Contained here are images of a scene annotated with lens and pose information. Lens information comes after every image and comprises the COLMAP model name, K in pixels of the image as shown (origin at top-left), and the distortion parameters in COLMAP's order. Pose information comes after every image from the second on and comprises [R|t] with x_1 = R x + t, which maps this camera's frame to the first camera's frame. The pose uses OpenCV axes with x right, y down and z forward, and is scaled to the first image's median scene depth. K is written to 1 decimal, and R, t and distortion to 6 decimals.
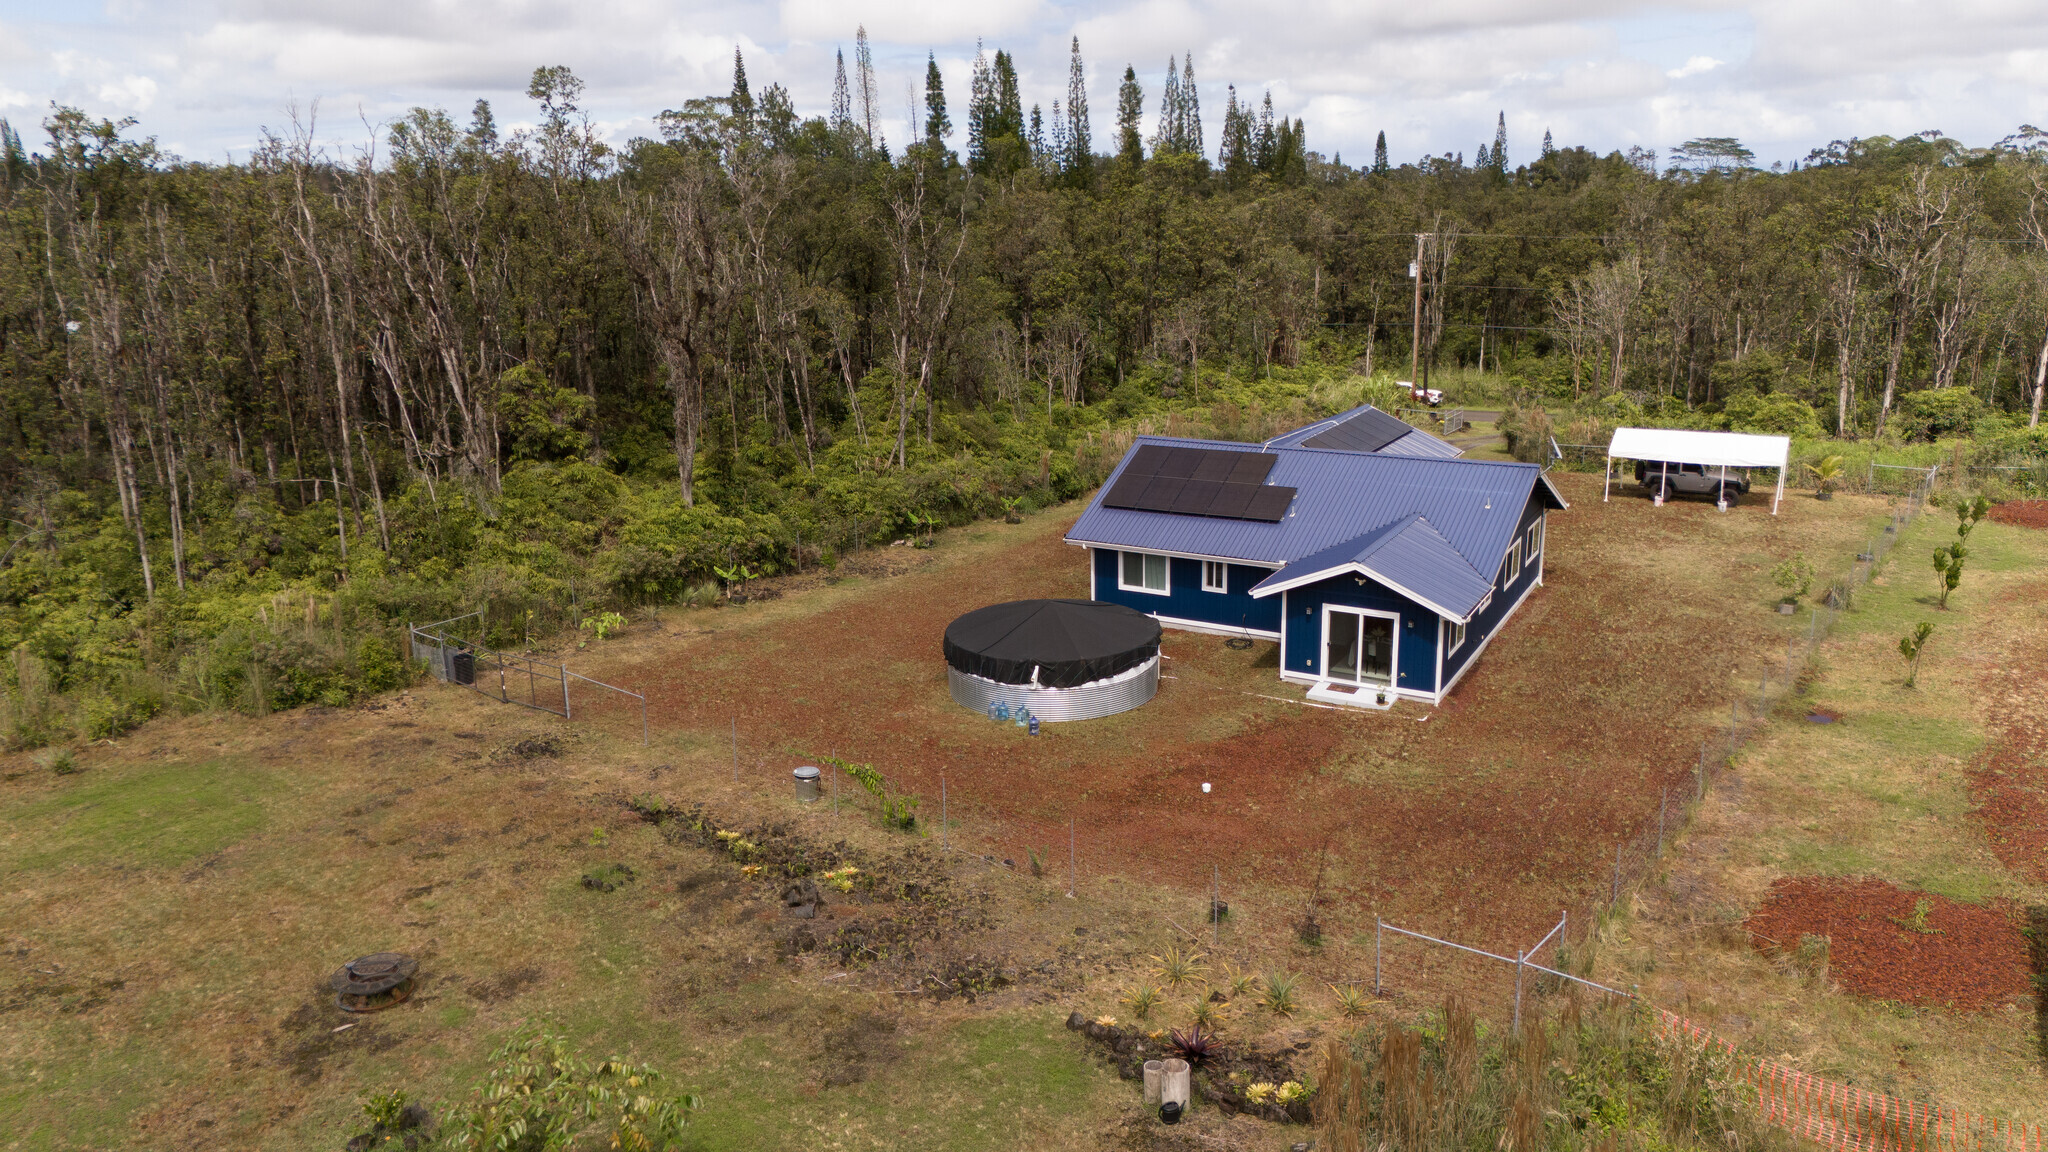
lens RADIAL K [[1496.1, 0, 1032.3], [0, 1496.1, 567.6], [0, 0, 1]] dist [0.065621, -0.054220]
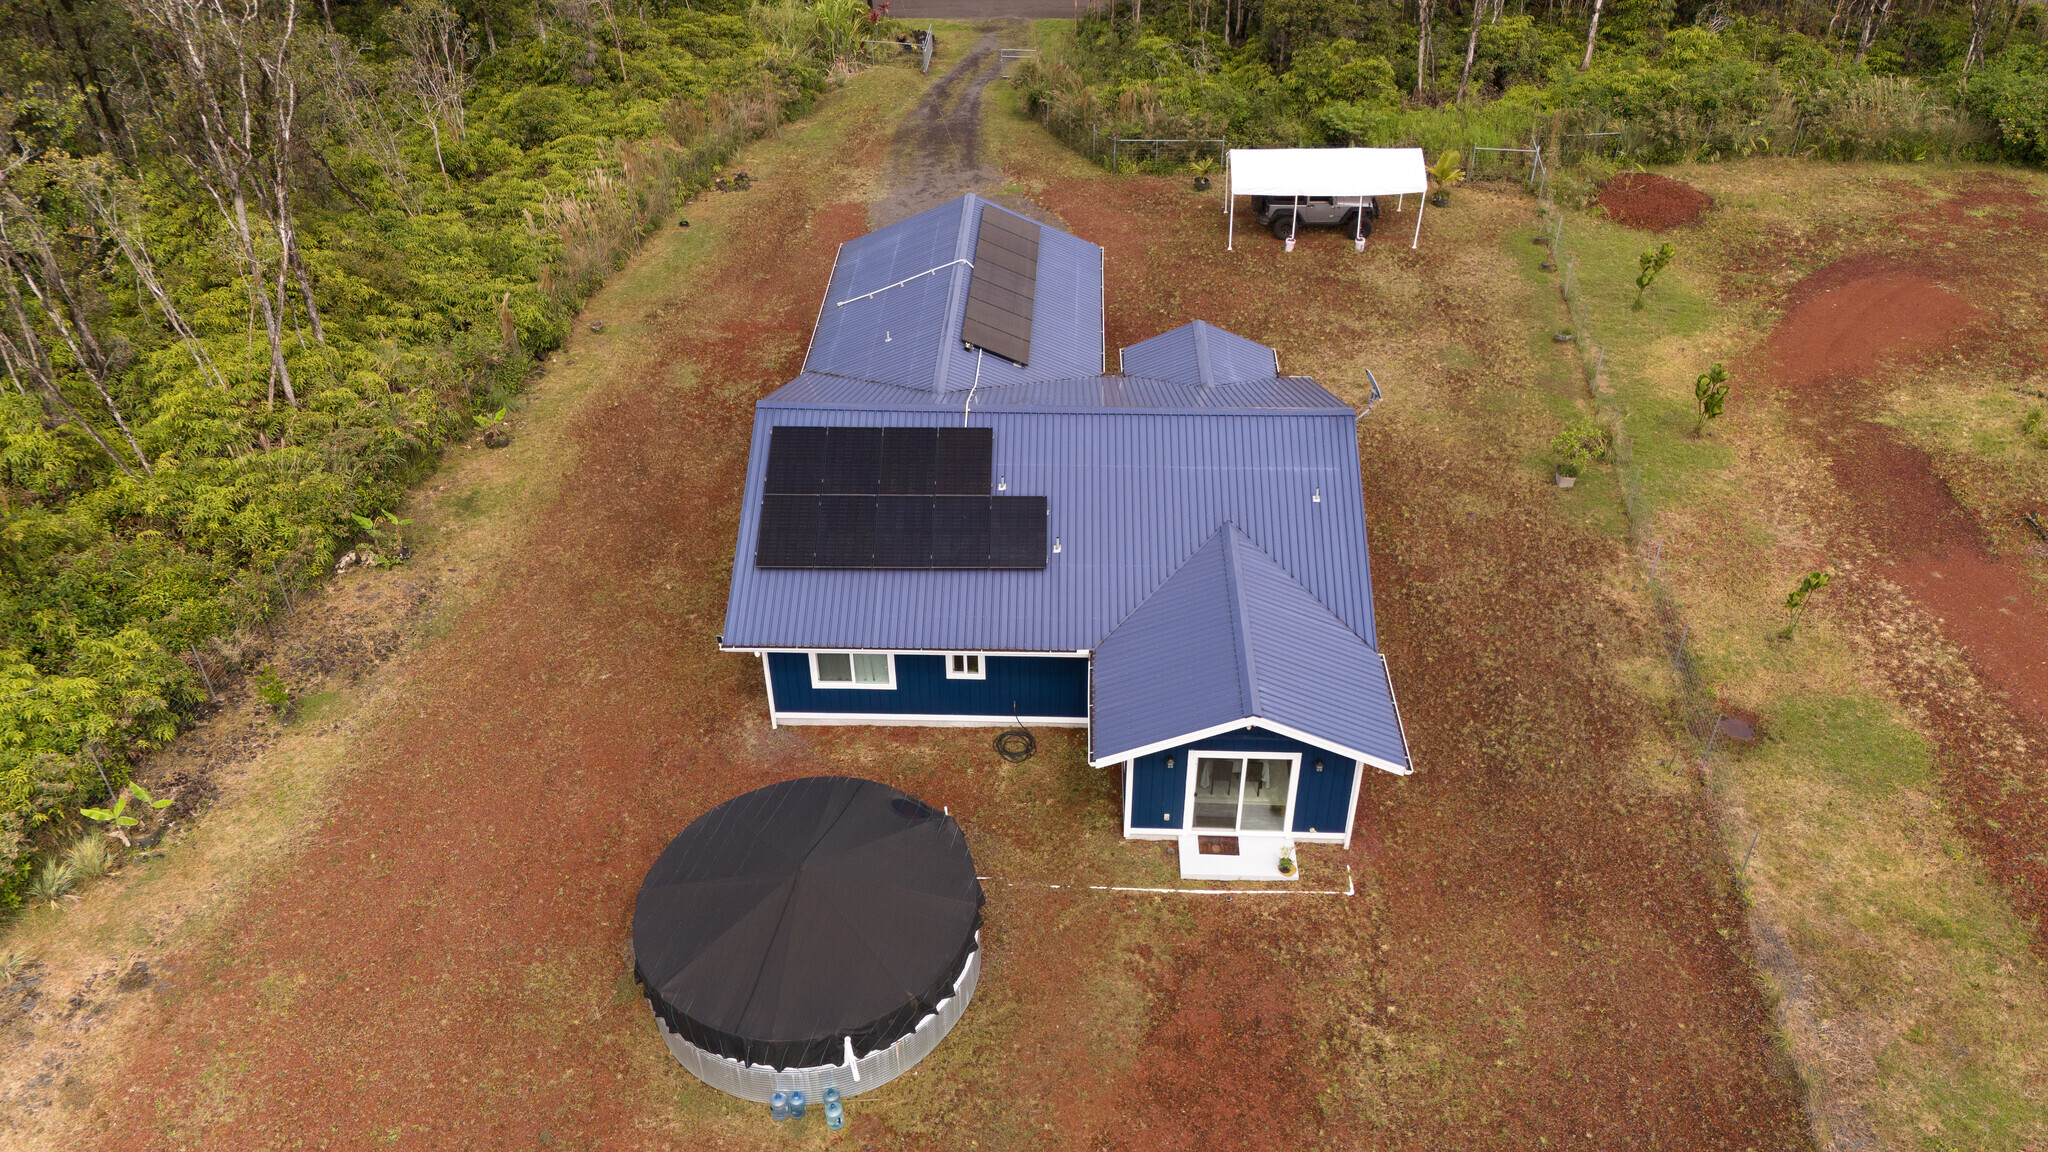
lens RADIAL K [[1496.1, 0, 1032.3], [0, 1496.1, 567.6], [0, 0, 1]] dist [0.065621, -0.054220]
pose [[0.888474, -0.260944, 0.377521, -0.106548], [0.108260, 0.918572, 0.380138, -0.320200], [-0.445975, -0.296873, 0.844377, 0.474689]]
